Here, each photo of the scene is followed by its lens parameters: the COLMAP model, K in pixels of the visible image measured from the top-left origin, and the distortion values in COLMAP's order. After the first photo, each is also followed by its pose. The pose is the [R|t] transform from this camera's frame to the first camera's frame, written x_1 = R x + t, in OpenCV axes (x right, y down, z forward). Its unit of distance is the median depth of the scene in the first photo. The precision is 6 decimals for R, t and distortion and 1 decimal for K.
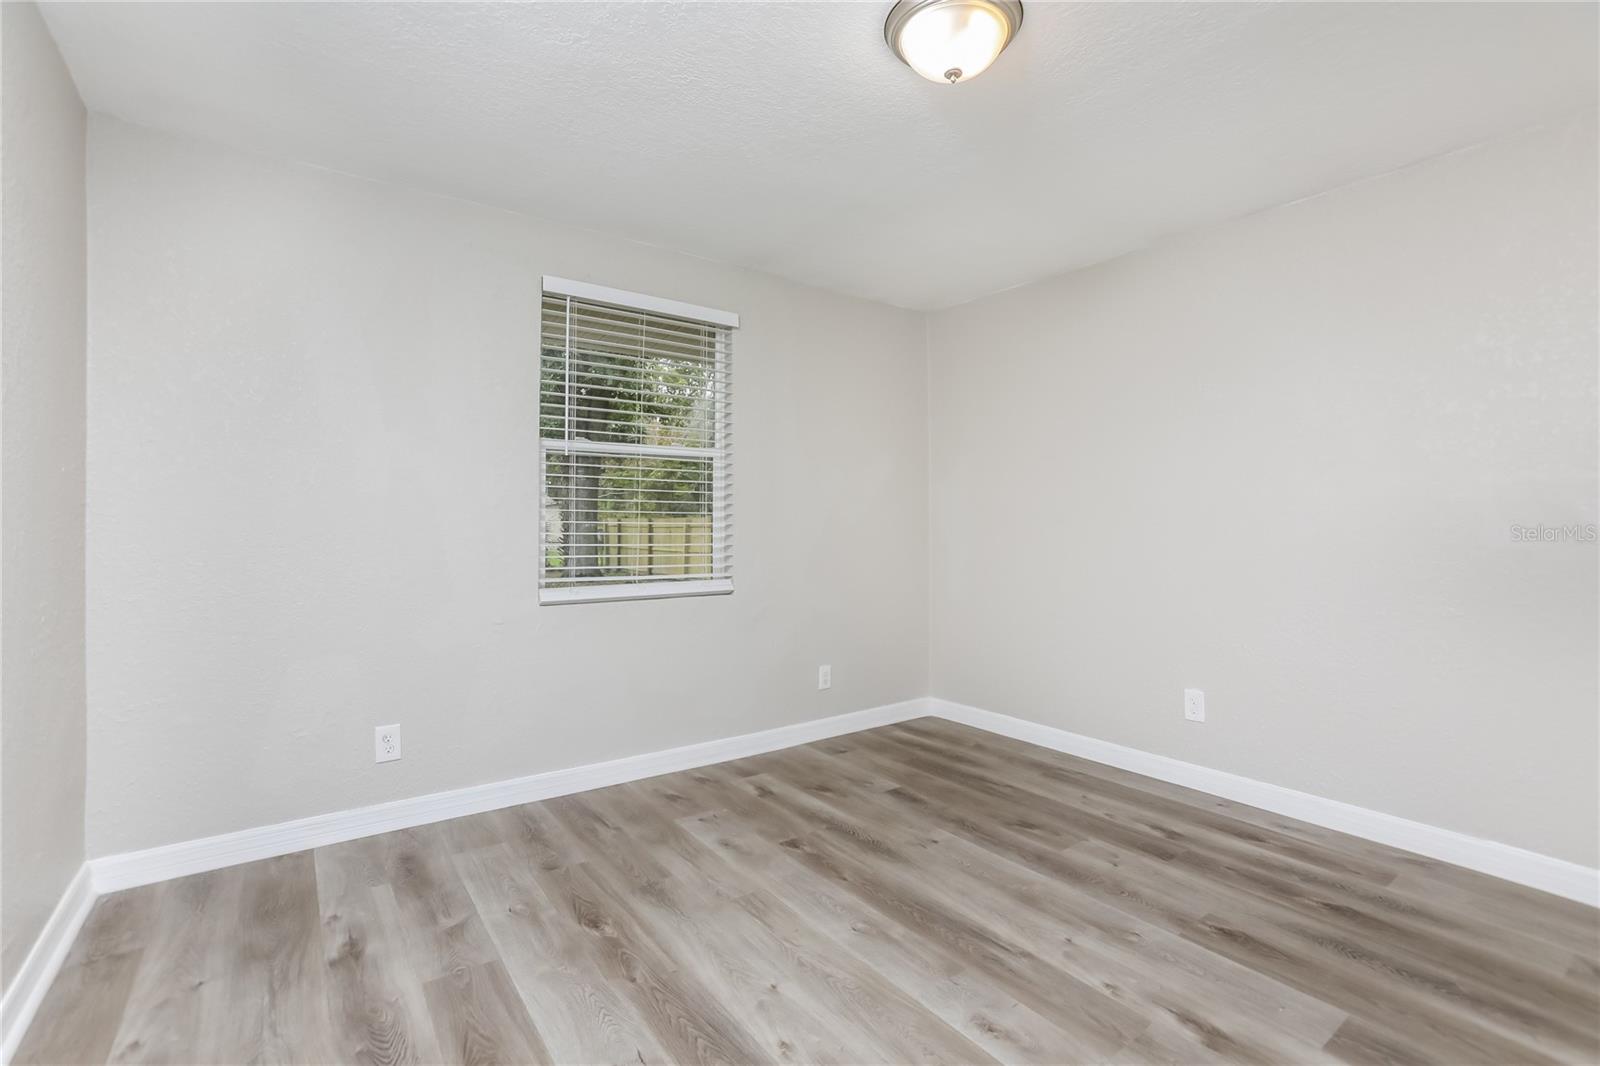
lens RADIAL K [[719.2, 0, 802.5], [0, 719.2, 533.8], [0, 0, 1]] dist [-0.046355, 0.019252]
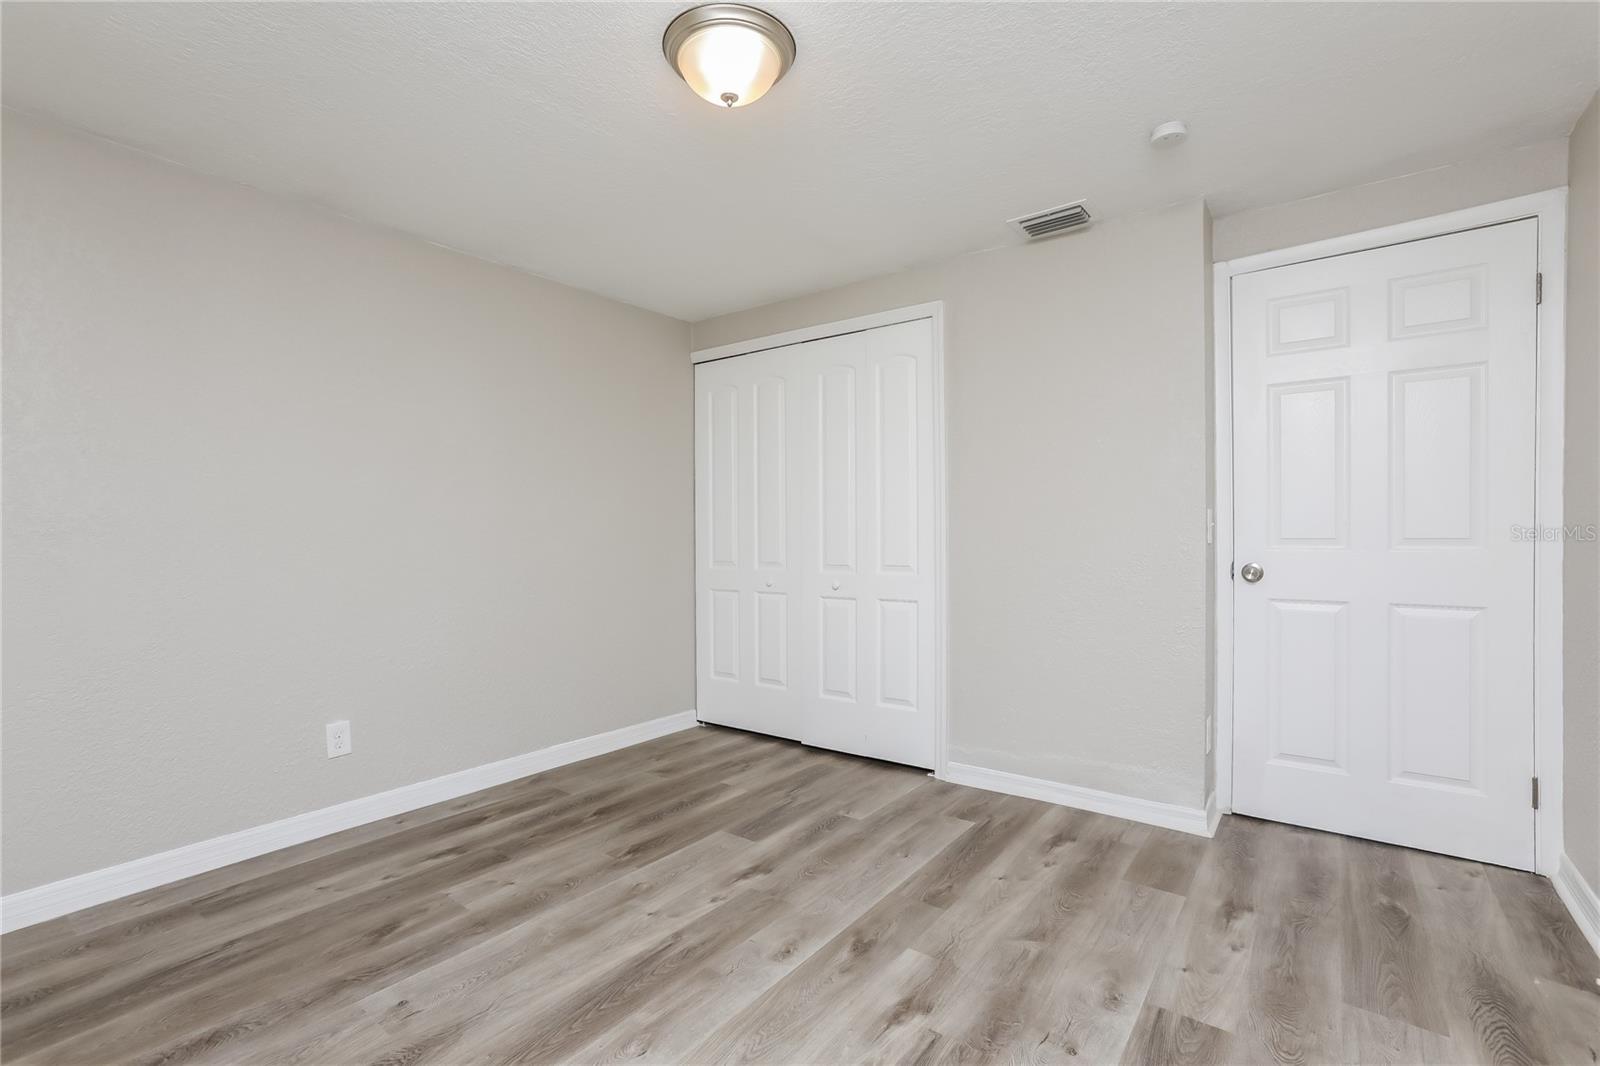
lens RADIAL K [[729.7, 0, 805.6], [0, 729.7, 519.5], [0, 0, 1]] dist [-0.041653, 0.019815]
pose [[-0.288035, 0.018029, 0.957450, -0.641438], [0.023733, 0.999650, -0.011684, -0.009822], [-0.957326, 0.019358, -0.288362, 0.908559]]
